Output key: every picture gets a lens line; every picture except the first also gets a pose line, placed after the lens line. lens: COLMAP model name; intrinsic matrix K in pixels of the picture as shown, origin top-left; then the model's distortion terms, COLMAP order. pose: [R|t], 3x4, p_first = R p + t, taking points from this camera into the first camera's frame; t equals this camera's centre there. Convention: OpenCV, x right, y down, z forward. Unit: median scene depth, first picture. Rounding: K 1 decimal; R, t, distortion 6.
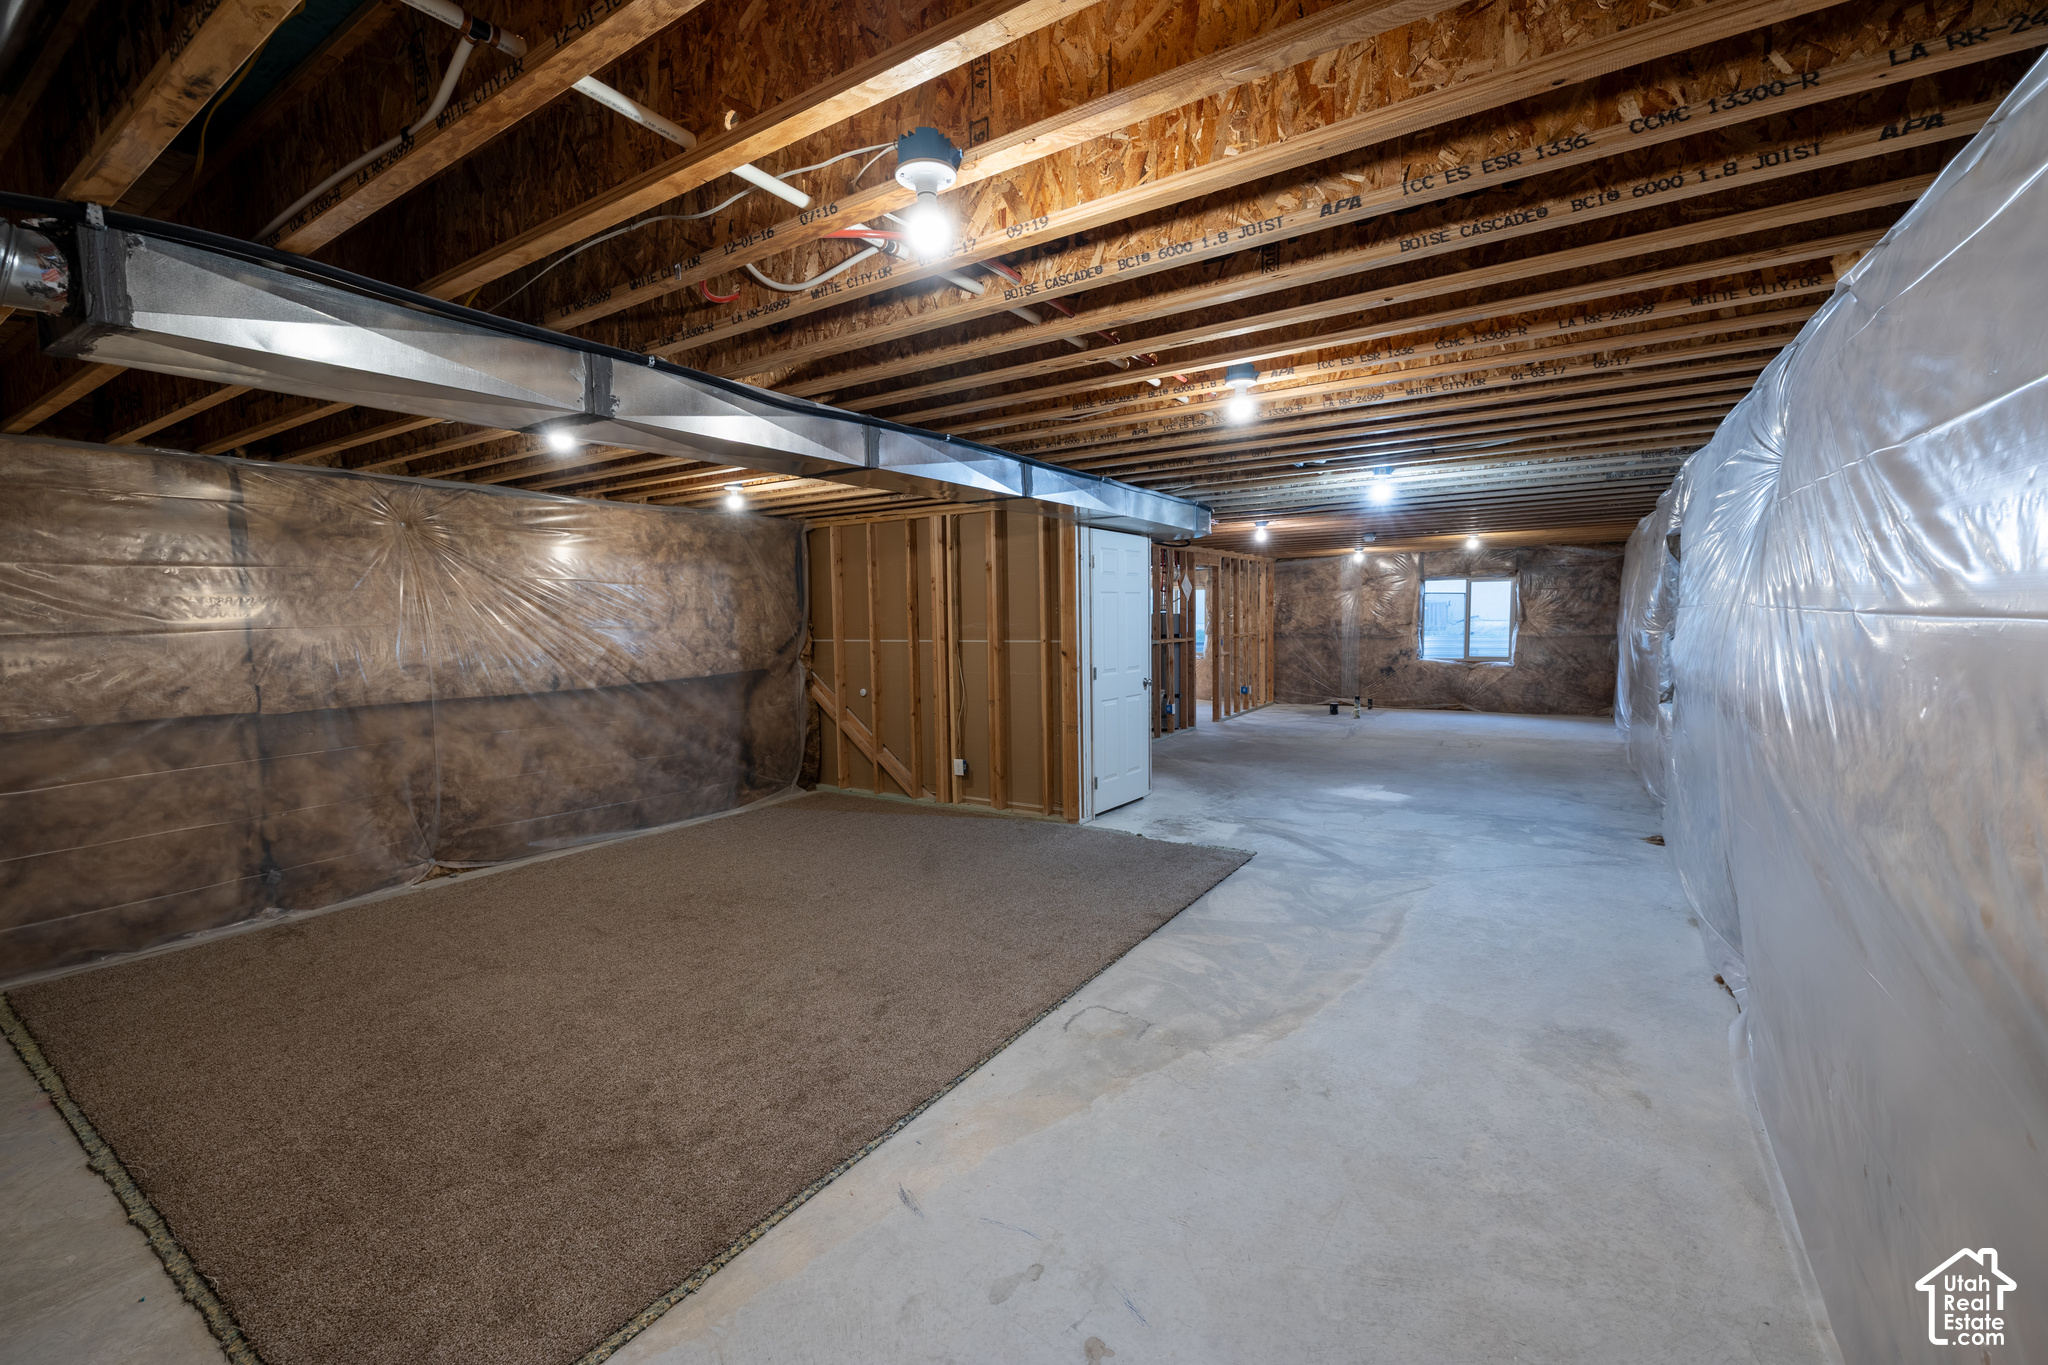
lens RADIAL K [[861.1, 0, 1010.0], [0, 861.1, 683.0], [0, 0, 1]] dist [0.000721, -0.000673]
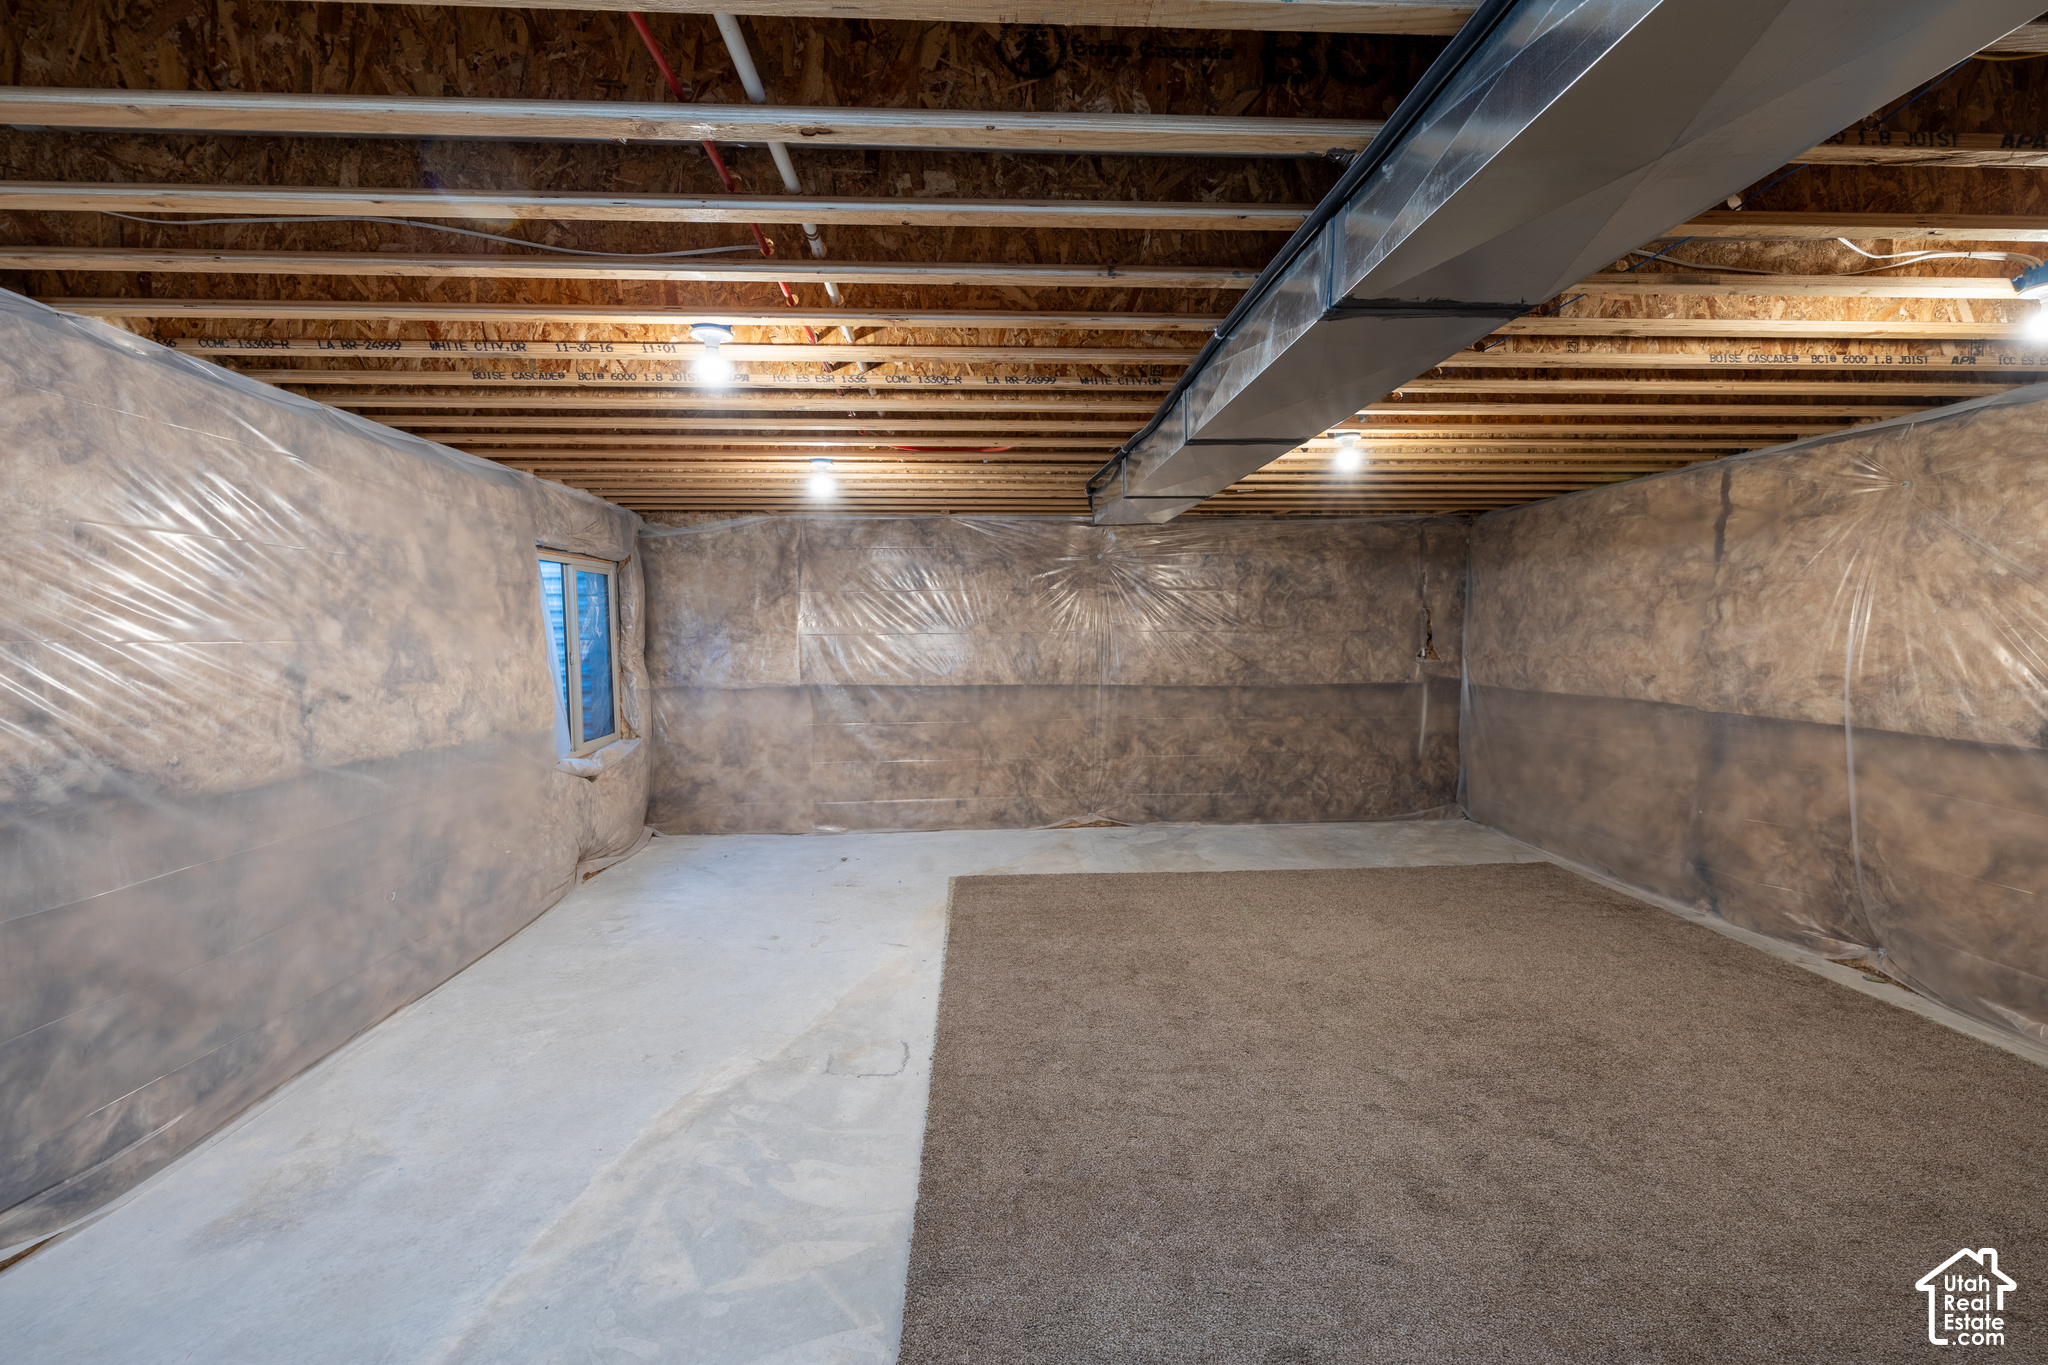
lens RADIAL K [[861.1, 0, 1016.1], [0, 861.1, 689.0], [0, 0, 1]] dist [0.000721, -0.000673]
pose [[-0.805219, 0.062977, -0.589623, 0.354950], [-0.026575, 0.989512, 0.141982, -0.102785], [0.592381, 0.129996, -0.795101, 1.231993]]
